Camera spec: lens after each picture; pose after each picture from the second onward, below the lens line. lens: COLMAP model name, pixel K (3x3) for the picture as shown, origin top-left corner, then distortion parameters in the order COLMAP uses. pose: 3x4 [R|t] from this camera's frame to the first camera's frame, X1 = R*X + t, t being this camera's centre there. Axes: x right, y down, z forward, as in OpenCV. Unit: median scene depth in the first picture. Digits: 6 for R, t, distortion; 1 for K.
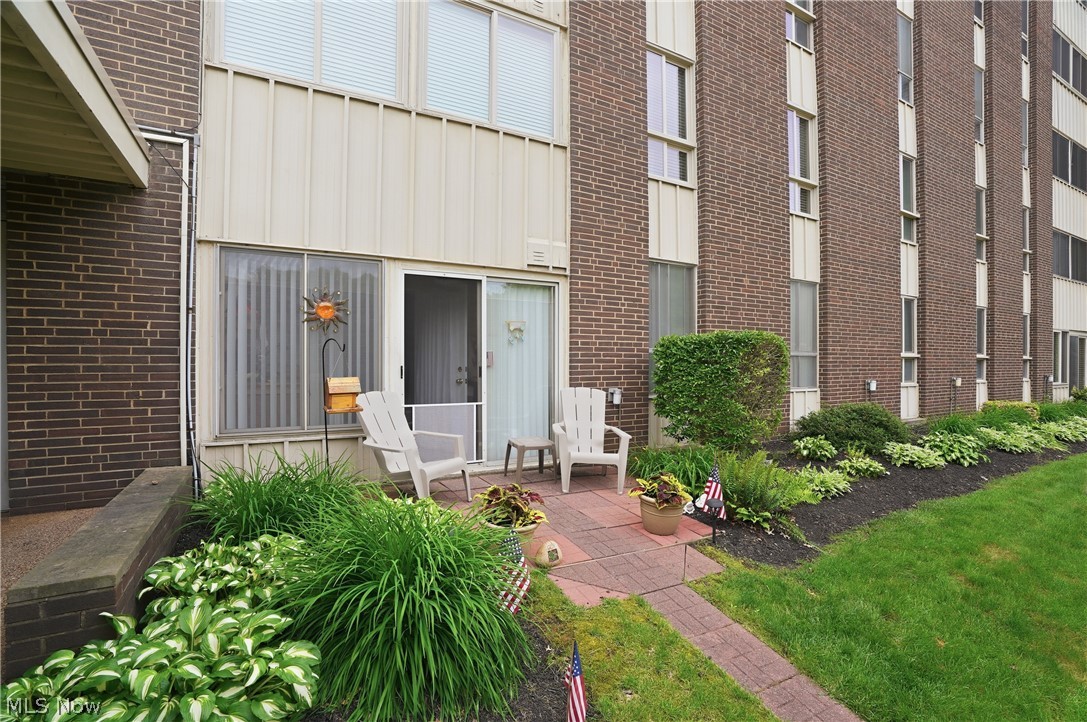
lens RADIAL K [[505.3, 0, 541.9], [0, 505.3, 366.5], [0, 0, 1]] dist [-0.078685, 0.032817]
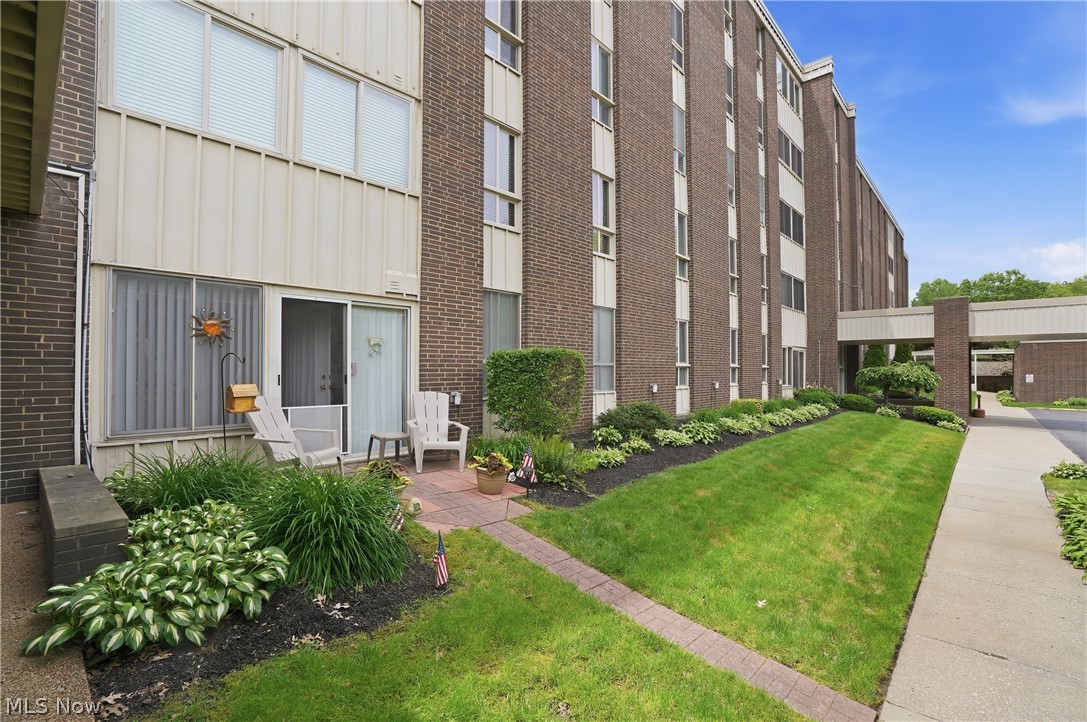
lens RADIAL K [[505.3, 0, 541.9], [0, 505.3, 366.5], [0, 0, 1]] dist [-0.078685, 0.032817]
pose [[0.948694, 0.002534, 0.316185, -0.051534], [0.001681, 0.999913, -0.013058, -0.003539], [-0.316191, 0.012919, 0.948608, -0.269629]]
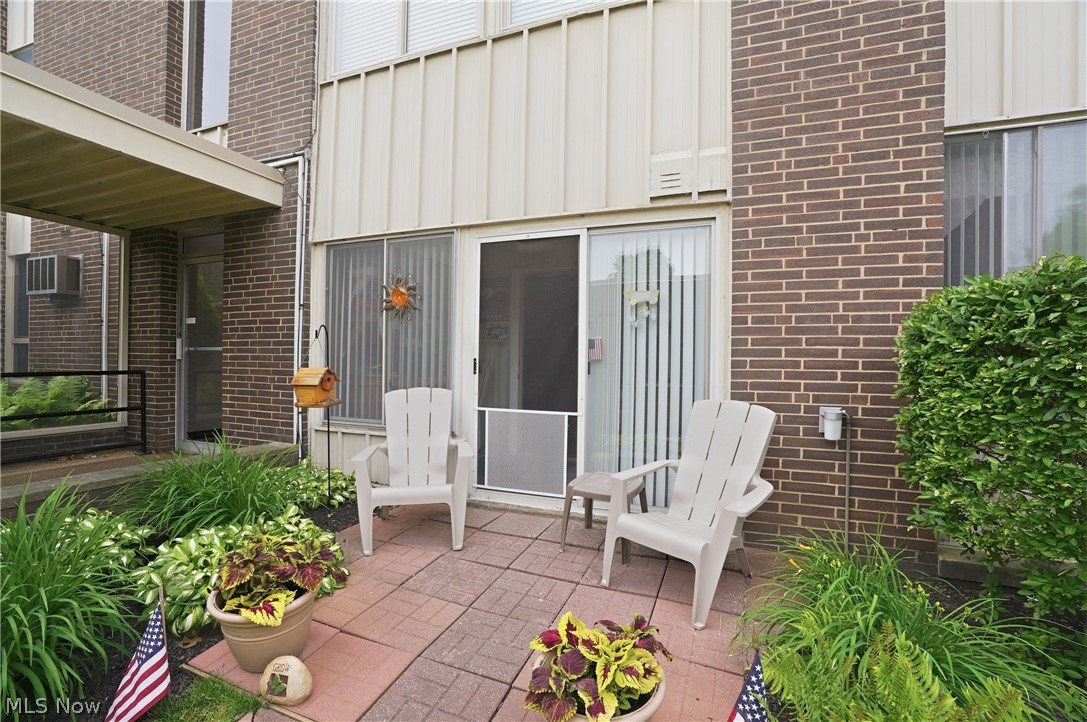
lens RADIAL K [[505.3, 0, 541.9], [0, 505.3, 366.5], [0, 0, 1]] dist [-0.078685, 0.032817]
pose [[0.632433, 0.014102, -0.774487, 0.359184], [-0.017218, 0.999843, 0.004146, 0.005717], [0.774424, 0.010713, 0.632577, 0.496285]]
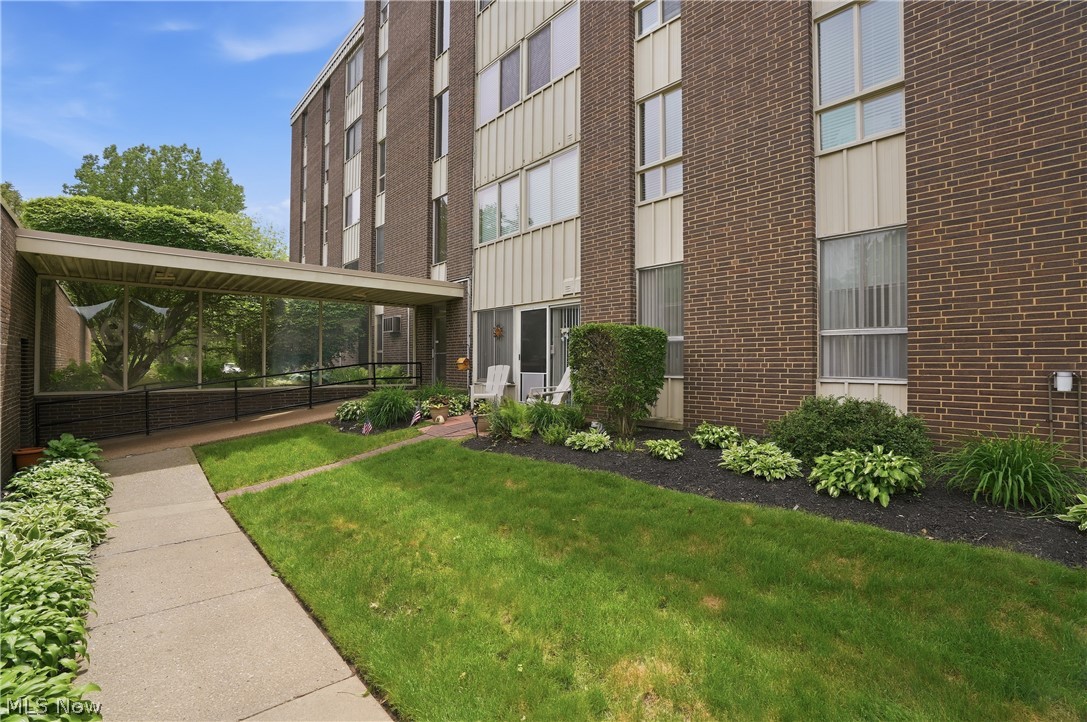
lens RADIAL K [[505.3, 0, 541.9], [0, 505.3, 366.5], [0, 0, 1]] dist [-0.078685, 0.032817]
pose [[0.212757, 0.003976, -0.977097, 1.621618], [-0.007073, 0.999972, 0.002529, 0.039290], [0.977080, 0.006373, 0.212779, 0.547327]]
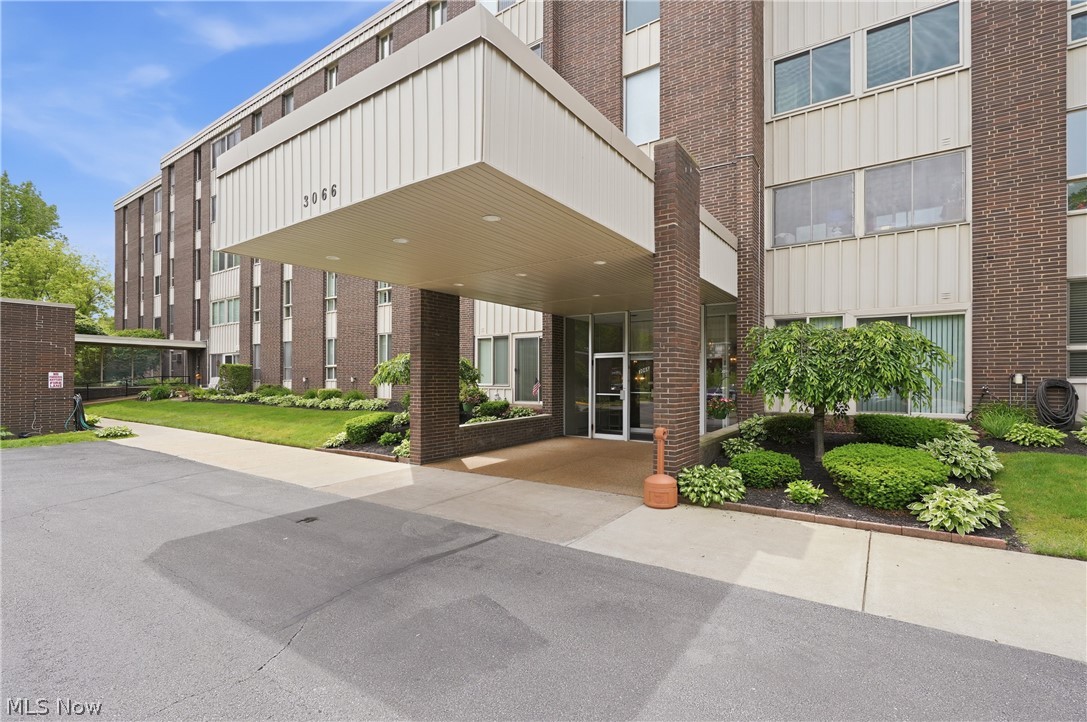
lens RADIAL K [[492.7, 0, 545.5], [0, 492.7, 375.7], [0, 0, 1]] dist [0.001491, 0.000798]
pose [[0.444046, -0.005463, -0.895987, 5.310297], [-0.001863, 0.999974, -0.007020, 0.056959], [0.896002, 0.004786, 0.444025, 1.518968]]
